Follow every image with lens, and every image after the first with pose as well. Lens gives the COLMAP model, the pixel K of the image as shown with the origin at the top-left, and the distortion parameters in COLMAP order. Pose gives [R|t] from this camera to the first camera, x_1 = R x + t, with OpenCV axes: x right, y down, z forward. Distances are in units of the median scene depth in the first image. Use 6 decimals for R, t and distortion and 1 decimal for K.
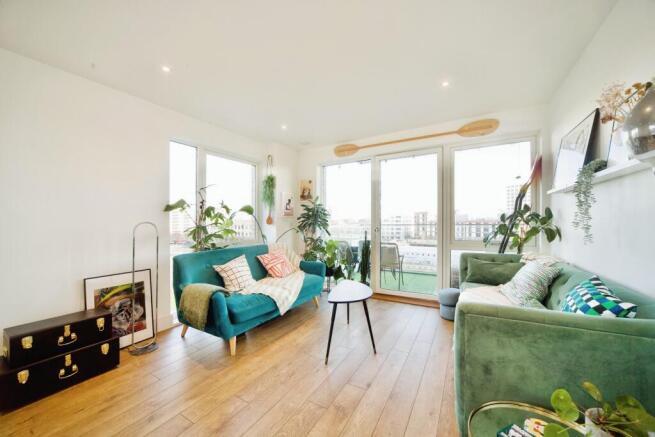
lens RADIAL K [[239.1, 0, 325.1], [0, 239.1, 221.4], [0, 0, 1]] dist [-0.001499, -0.000006]
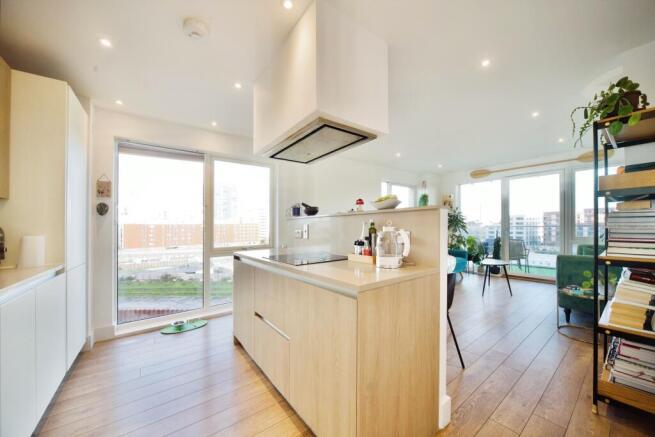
lens RADIAL K [[239.1, 0, 332.3], [0, 239.1, 223.4], [0, 0, 1]] dist [-0.001499, -0.000006]
pose [[0.933544, -0.004879, -0.358429, -0.230364], [0.004413, 0.999988, -0.002118, -0.003513], [0.358435, 0.000395, 0.933555, -0.661449]]
